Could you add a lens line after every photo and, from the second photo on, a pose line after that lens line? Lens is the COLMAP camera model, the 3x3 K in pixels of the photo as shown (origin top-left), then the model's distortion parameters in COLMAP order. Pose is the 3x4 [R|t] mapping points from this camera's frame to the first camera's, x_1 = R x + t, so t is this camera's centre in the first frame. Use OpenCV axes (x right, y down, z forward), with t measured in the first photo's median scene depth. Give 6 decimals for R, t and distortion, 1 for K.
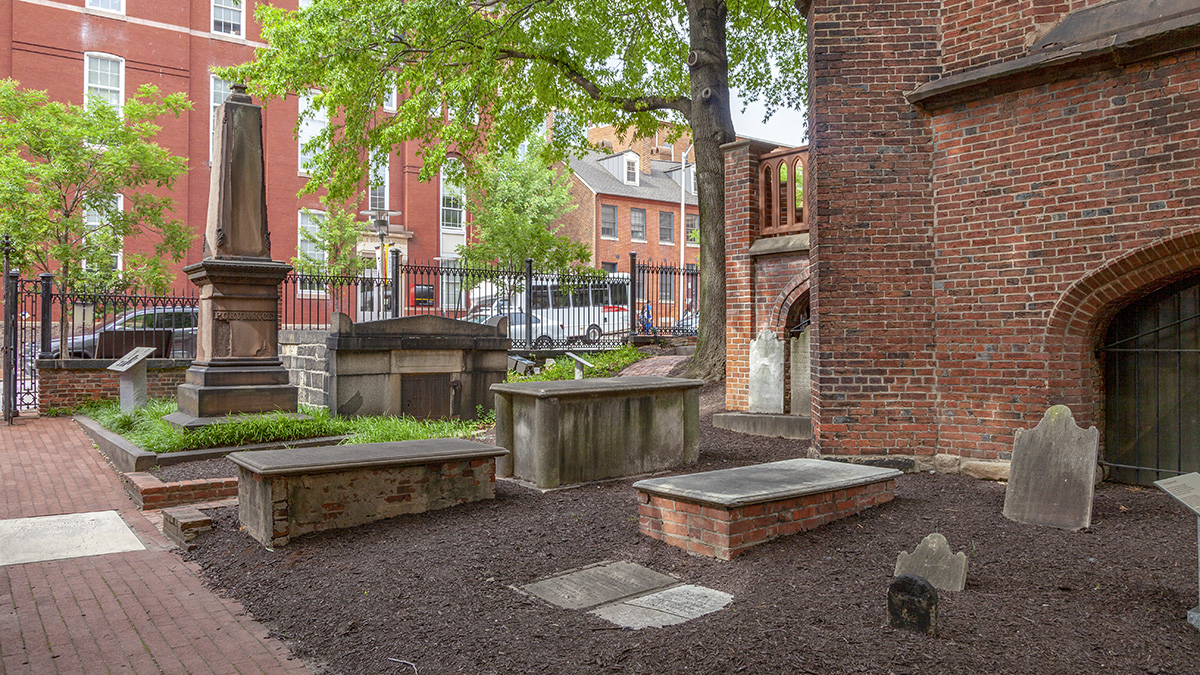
lens RADIAL K [[876.6, 0, 599.4], [0, 876.6, 337.1], [0, 0, 1]] dist [-0.013973, -0.001062]
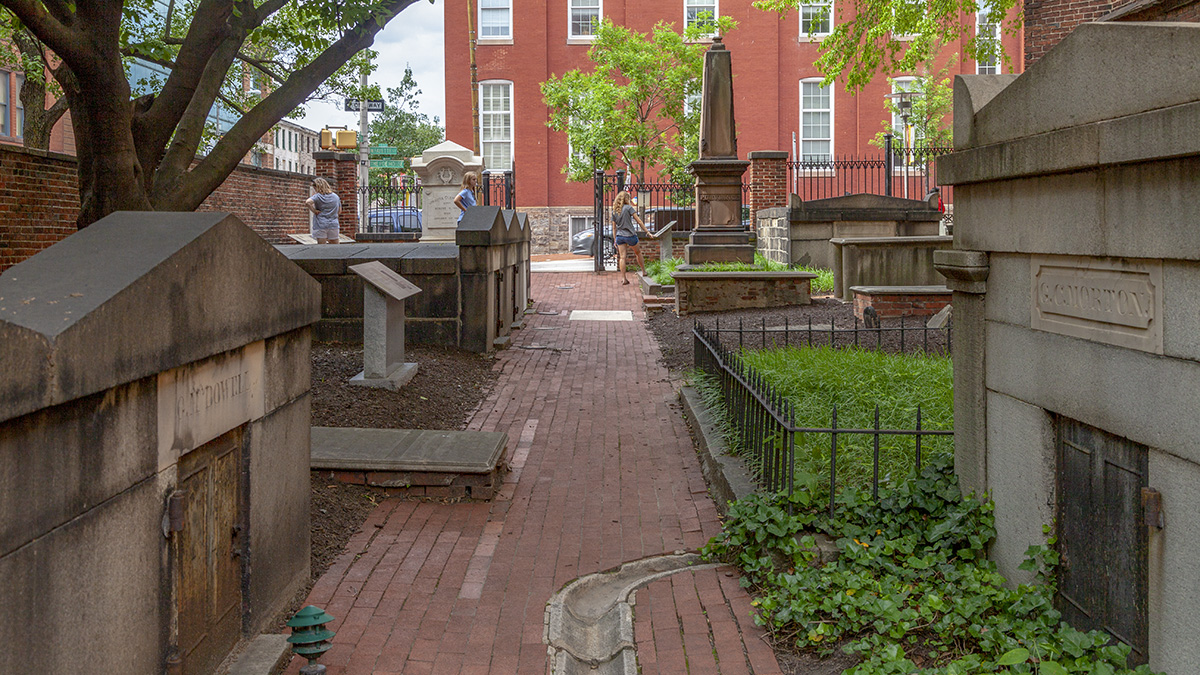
lens RADIAL K [[1295.1, 0, 599.8], [0, 1295.1, 337.5], [0, 0, 1]] dist [0.018562, 0.000000]
pose [[0.797301, 0.043338, -0.602024, 0.764744], [0.008223, 0.996546, 0.082629, 0.029123], [0.603526, -0.070831, 0.794191, -0.880180]]
